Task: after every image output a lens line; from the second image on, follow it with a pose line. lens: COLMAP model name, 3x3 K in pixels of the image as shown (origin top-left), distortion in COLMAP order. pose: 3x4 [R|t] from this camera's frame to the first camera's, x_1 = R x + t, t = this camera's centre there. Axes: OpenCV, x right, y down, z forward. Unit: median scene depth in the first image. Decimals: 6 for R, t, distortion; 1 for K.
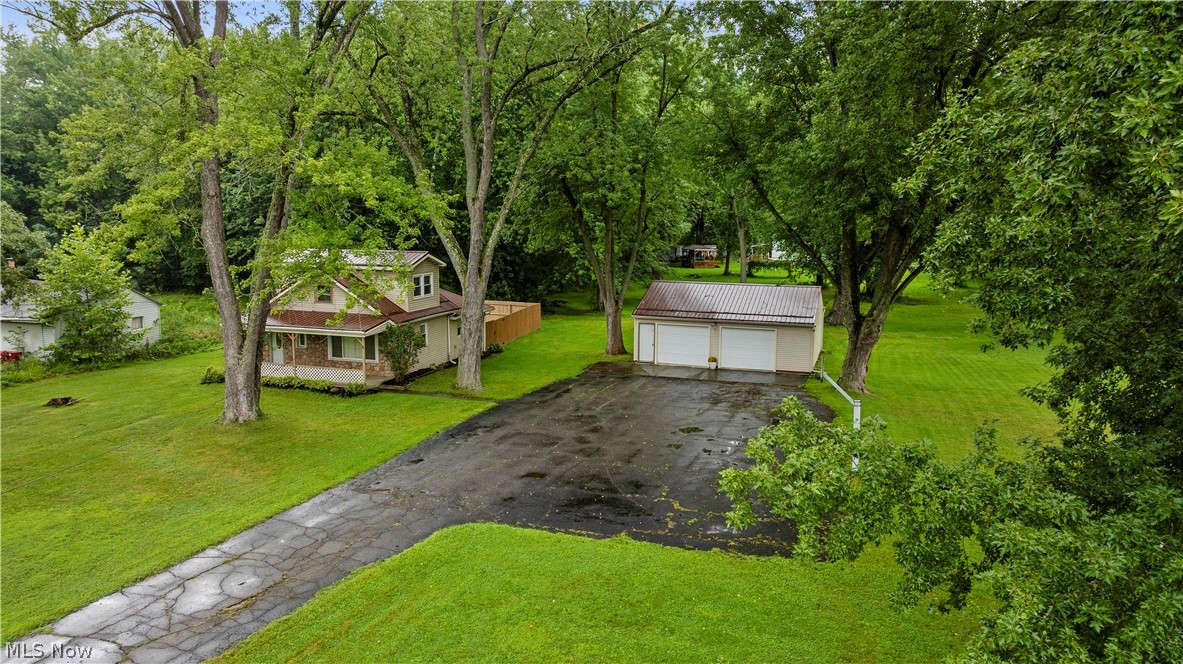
lens RADIAL K [[830.2, 0, 591.5], [0, 830.2, 332.0], [0, 0, 1]] dist [-0.022587, 0.003934]
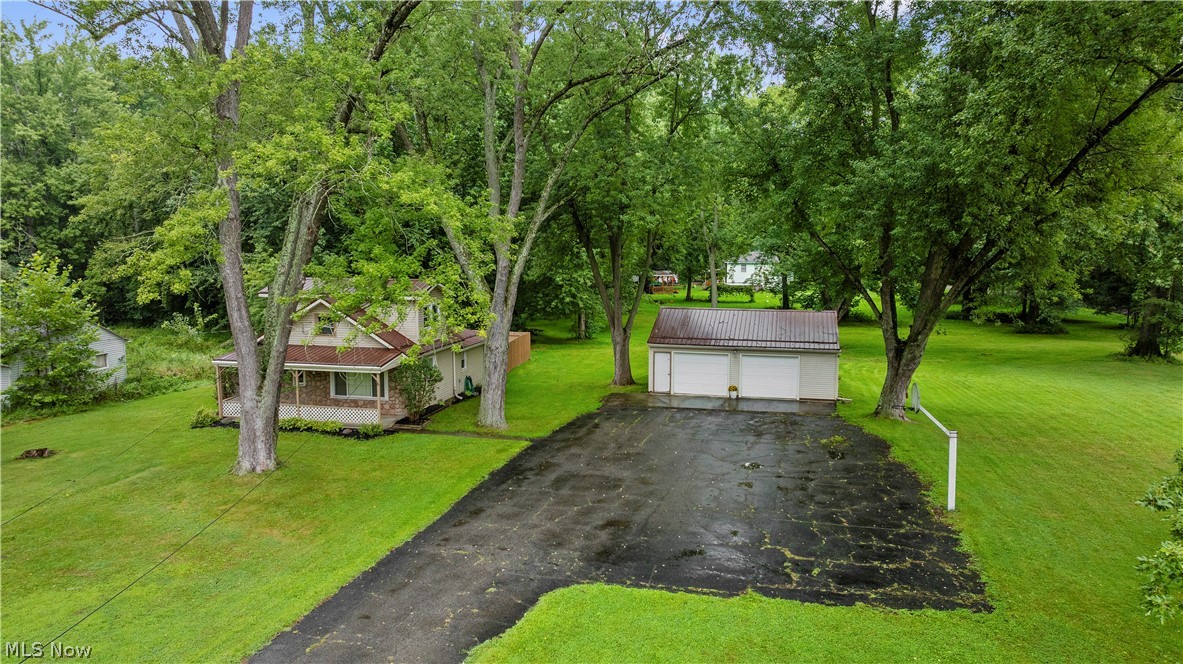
lens RADIAL K [[830.2, 0, 591.5], [0, 830.2, 332.0], [0, 0, 1]] dist [-0.022587, 0.003934]
pose [[0.995967, -0.015288, 0.088404, -0.117609], [0.018077, 0.999361, -0.030831, -0.006475], [-0.087877, 0.032305, 0.995607, 0.063850]]
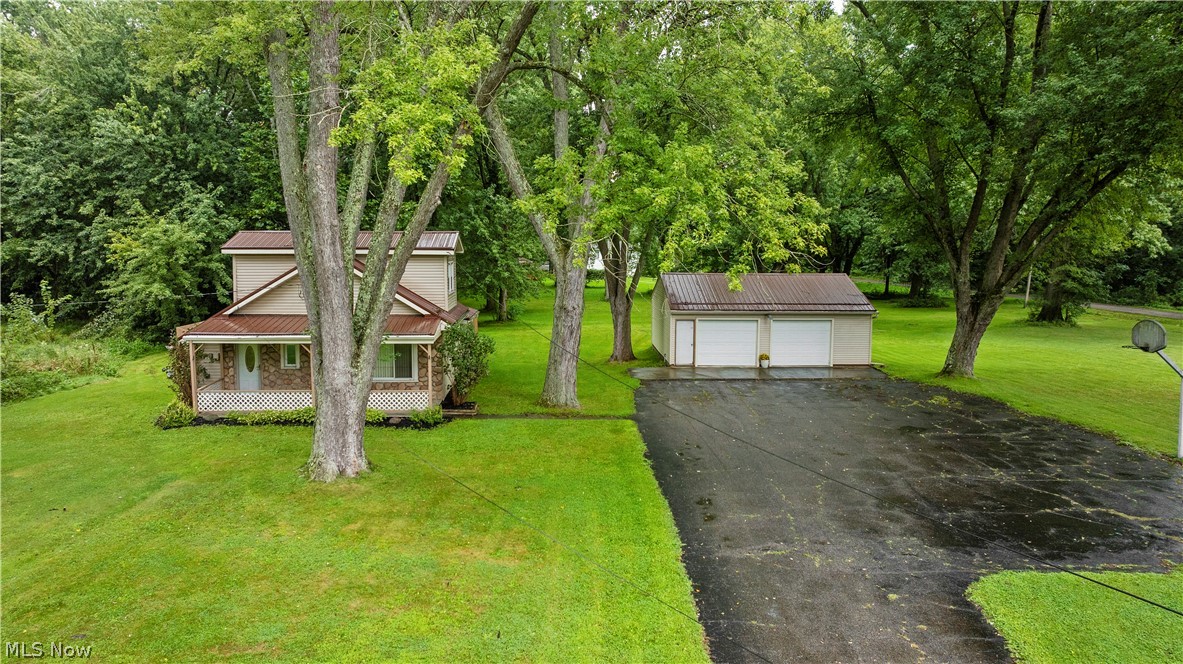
lens RADIAL K [[830.2, 0, 591.5], [0, 830.2, 332.0], [0, 0, 1]] dist [-0.022587, 0.003934]
pose [[0.936952, -0.042091, 0.346914, -0.381570], [0.052807, 0.998373, -0.021490, 0.018505], [-0.345445, 0.038455, 0.937651, 0.277547]]
